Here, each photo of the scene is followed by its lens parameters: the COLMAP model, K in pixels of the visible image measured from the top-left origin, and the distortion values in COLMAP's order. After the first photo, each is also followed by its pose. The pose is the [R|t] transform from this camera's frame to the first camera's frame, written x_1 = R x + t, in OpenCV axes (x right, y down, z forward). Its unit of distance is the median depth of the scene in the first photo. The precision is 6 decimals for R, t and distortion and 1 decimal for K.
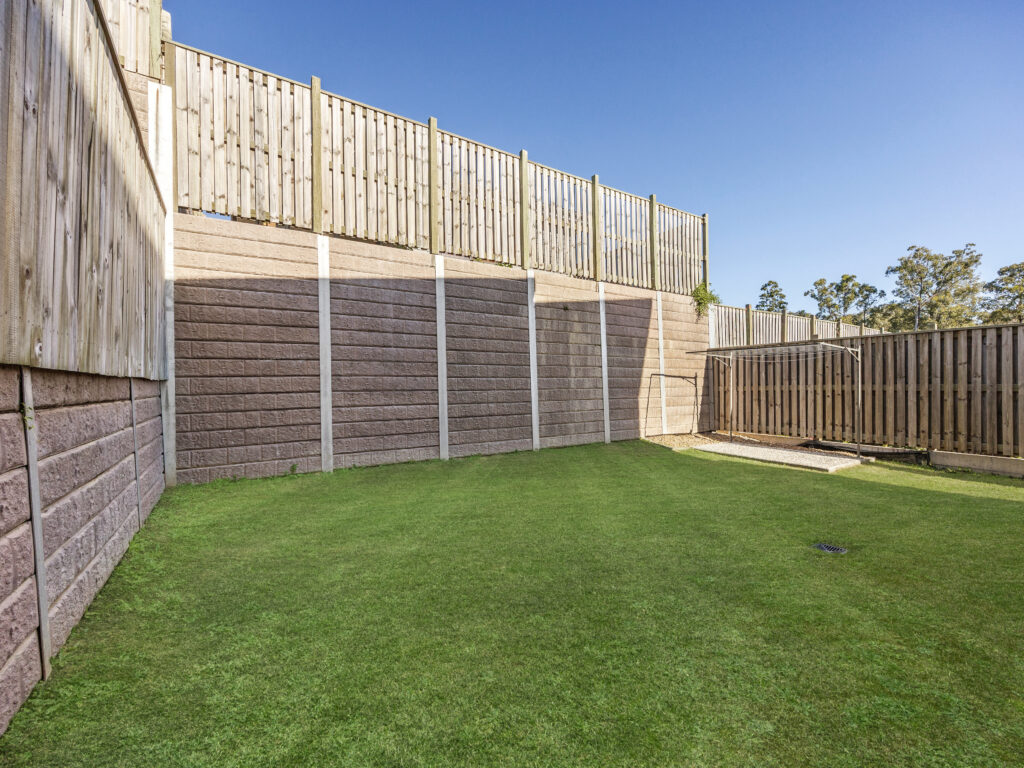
lens RADIAL K [[438.2, 0, 509.0], [0, 438.2, 385.4], [0, 0, 1]] dist [-0.001720, 0.000242]
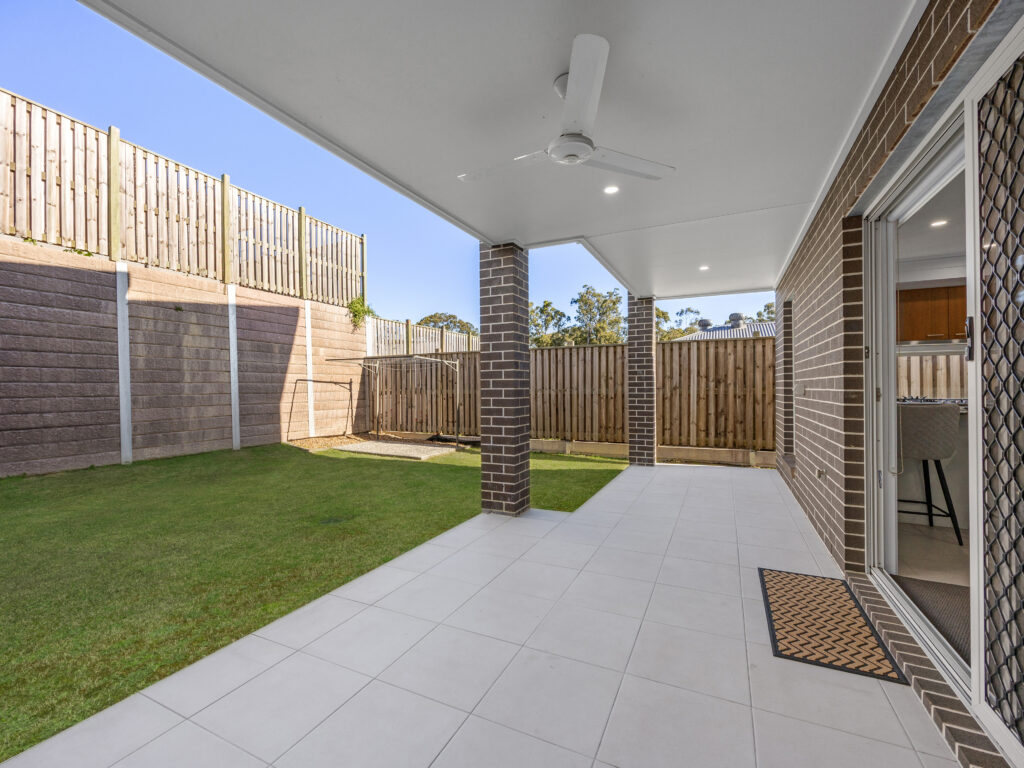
lens RADIAL K [[438.2, 0, 509.0], [0, 438.2, 385.4], [0, 0, 1]] dist [-0.001720, 0.000242]
pose [[0.851772, 0.002449, 0.523907, 0.214898], [0.002348, 0.999961, -0.008491, -0.002341], [-0.523908, 0.008462, 0.851733, -0.145776]]
